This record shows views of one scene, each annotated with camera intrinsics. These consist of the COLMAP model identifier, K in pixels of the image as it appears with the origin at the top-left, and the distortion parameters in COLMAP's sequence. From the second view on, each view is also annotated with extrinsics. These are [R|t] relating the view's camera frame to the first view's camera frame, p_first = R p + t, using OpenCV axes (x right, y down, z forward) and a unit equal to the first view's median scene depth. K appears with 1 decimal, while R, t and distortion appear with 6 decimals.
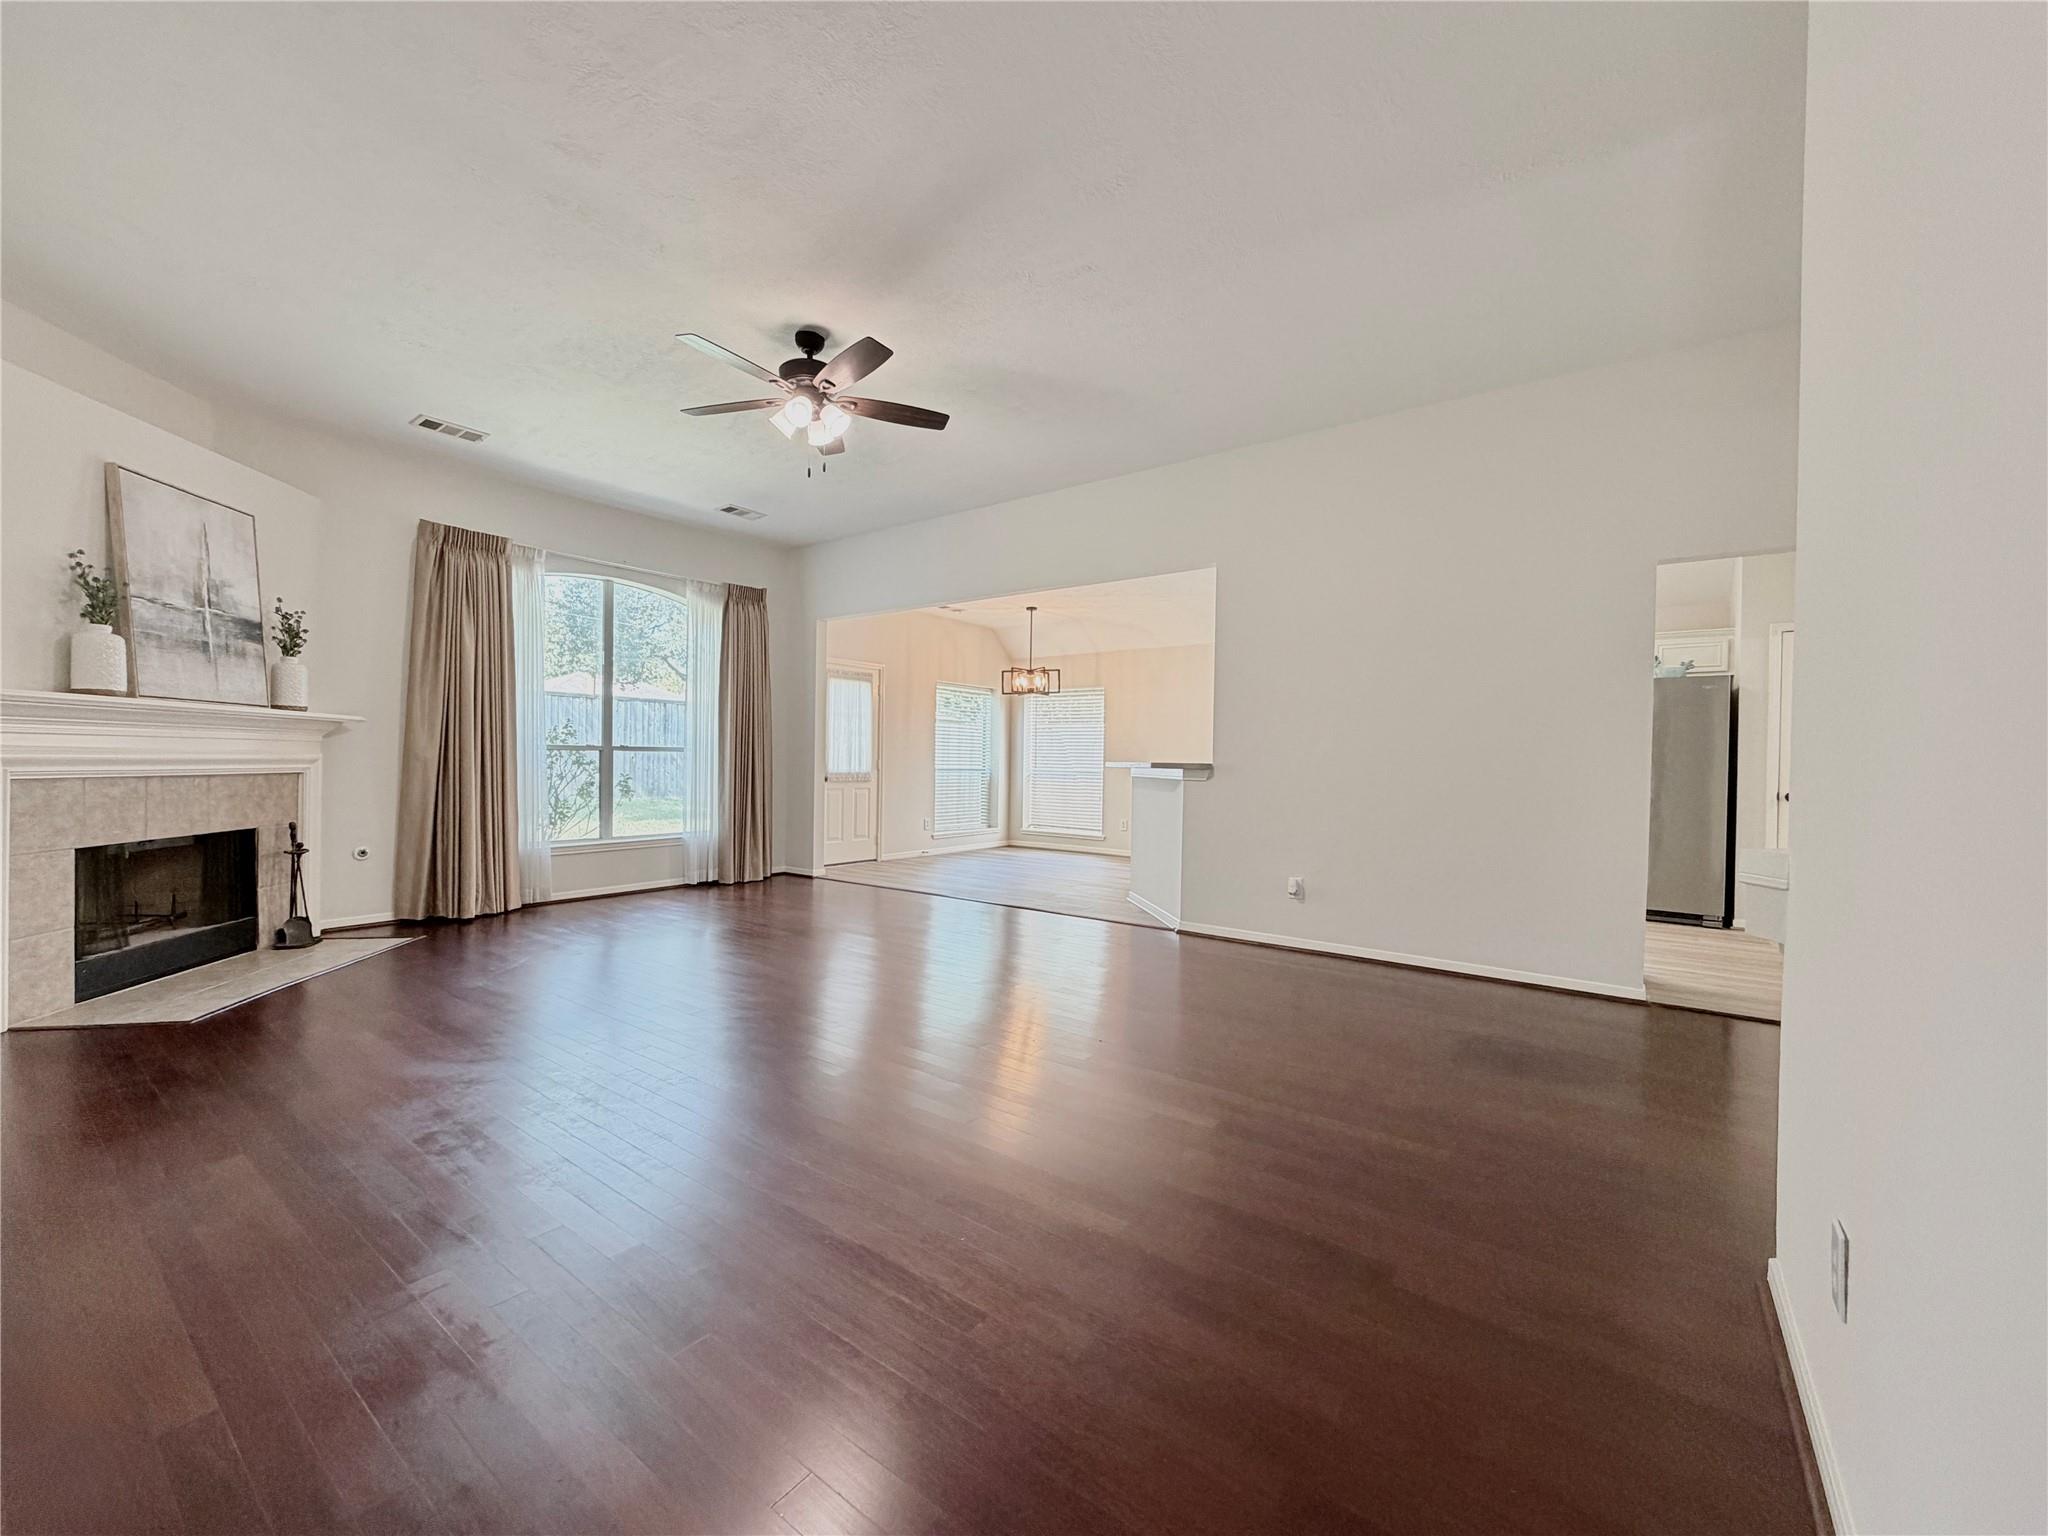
lens RADIAL K [[800.6, 0, 1024.0], [0, 800.6, 768.0], [0, 0, 1]] dist [0.000984, 0.000104]
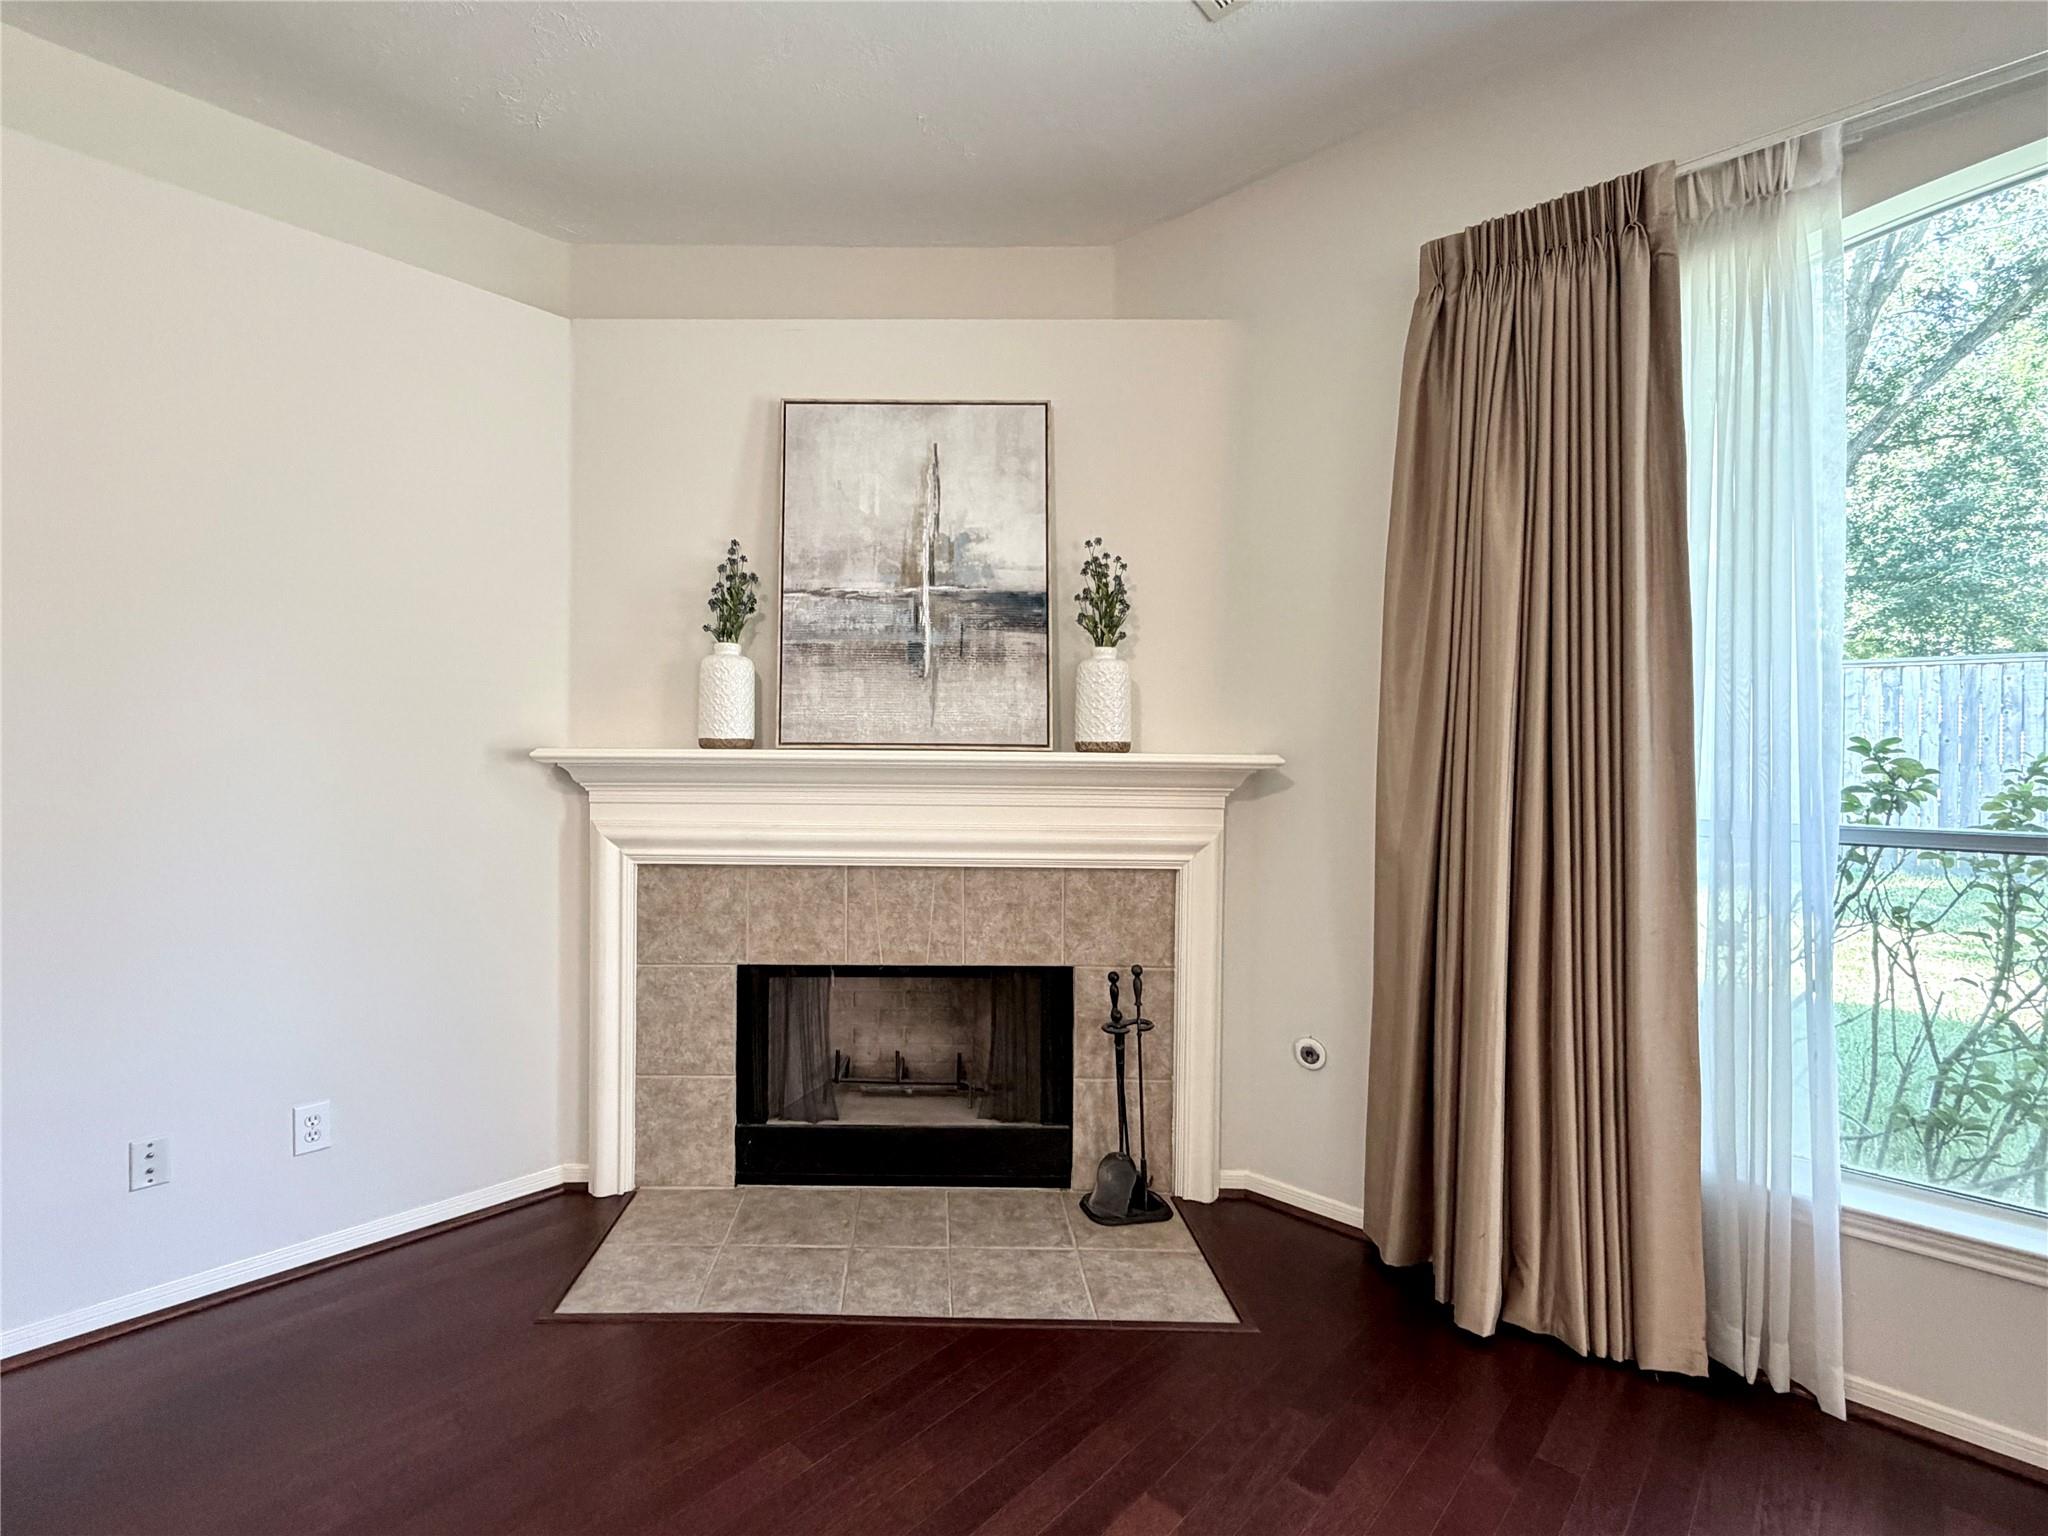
lens RADIAL K [[939.4, 0, 869.8], [0, 939.4, 759.7], [0, 0, 1]] dist [-0.002274, -0.000006]
pose [[-0.161756, -0.008676, -0.986793, -0.312404], [-0.022216, 0.999740, -0.005148, -0.063543], [0.986581, 0.021090, -0.161906, 1.010732]]
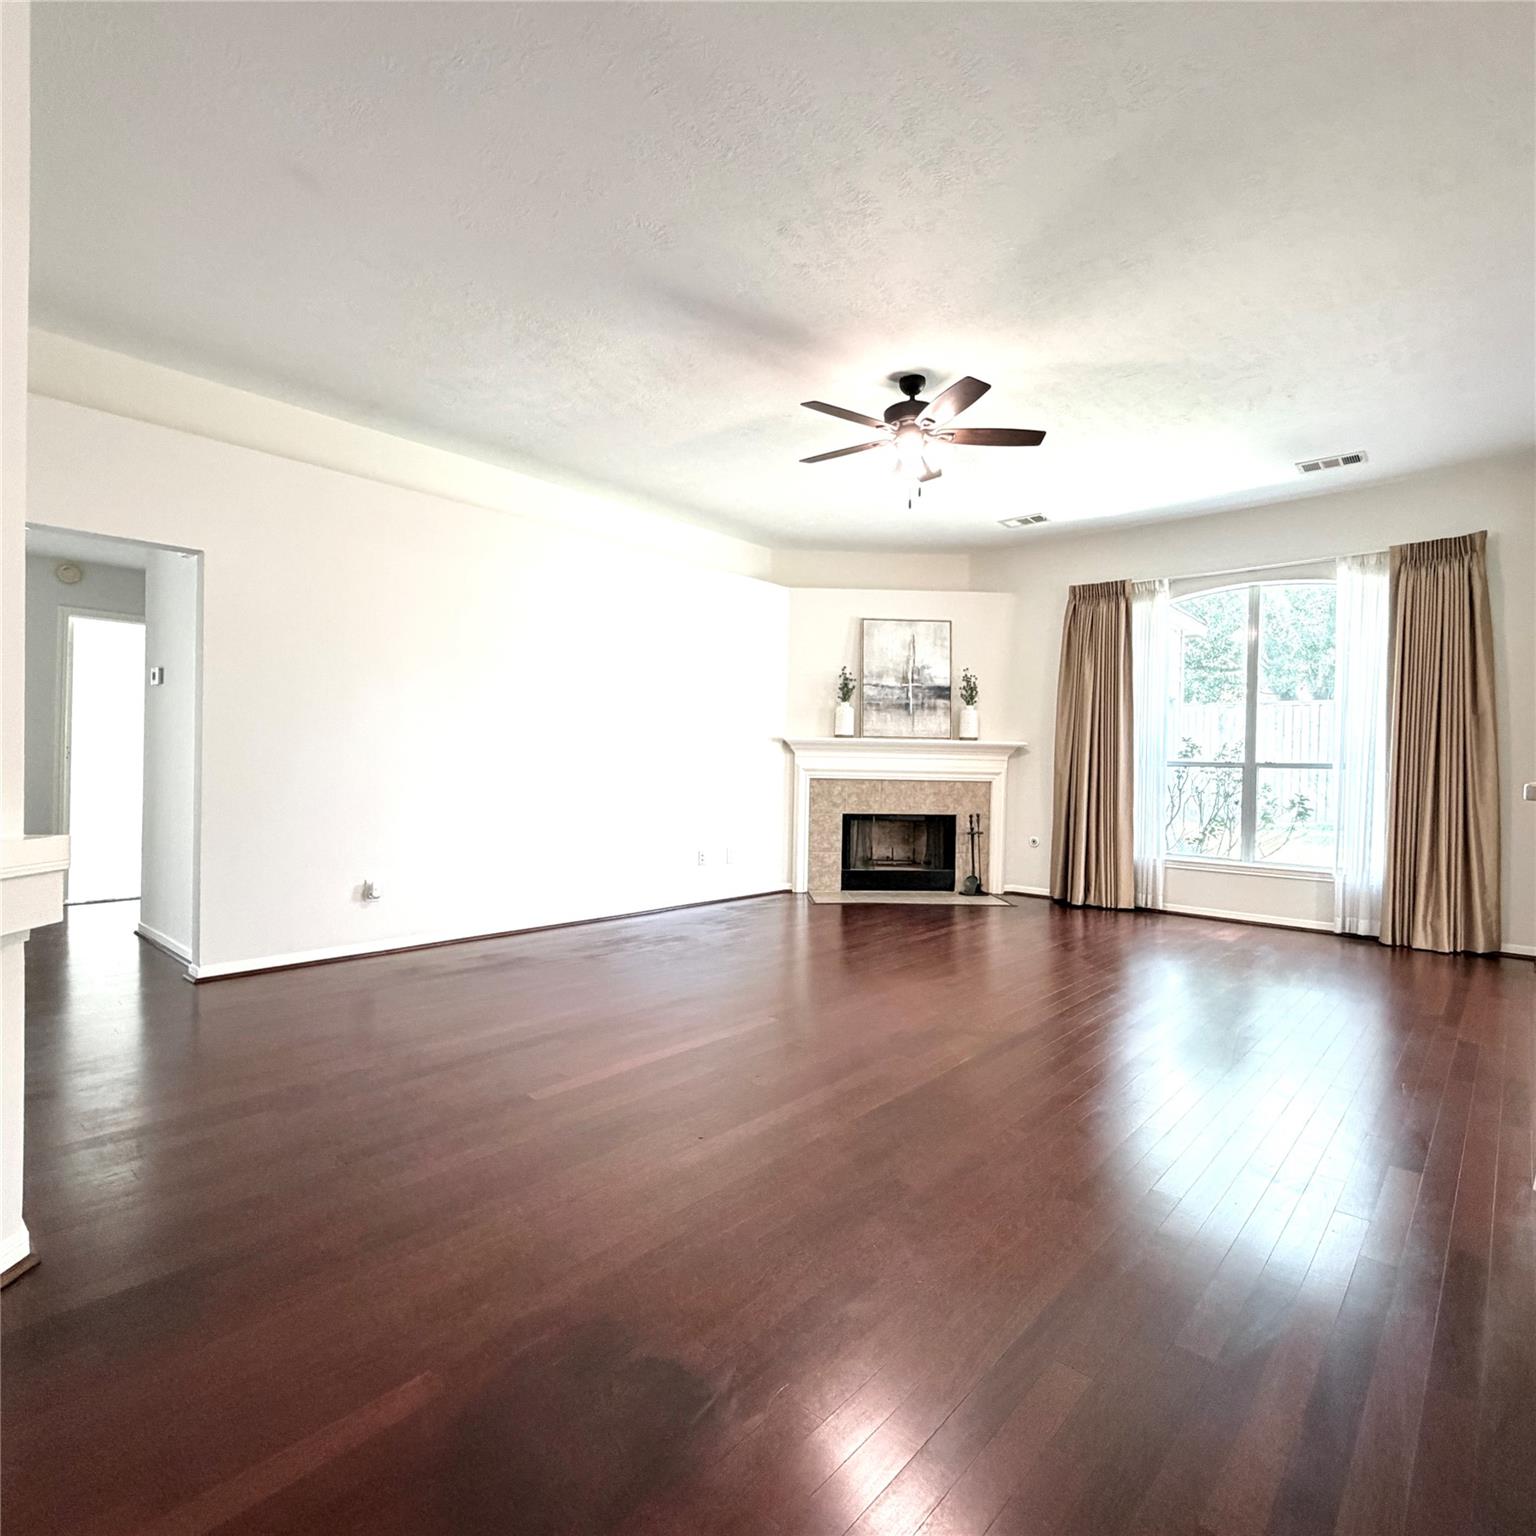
lens RADIAL K [[806.7, 0, 771.8], [0, 806.7, 775.7], [0, 0, 1]] dist [-0.002281, -0.000661]
pose [[-0.063813, 0.006274, -0.997942, 0.700564], [-0.029812, 0.999522, 0.008190, -0.005498], [0.997516, 0.030273, -0.063596, 0.769387]]
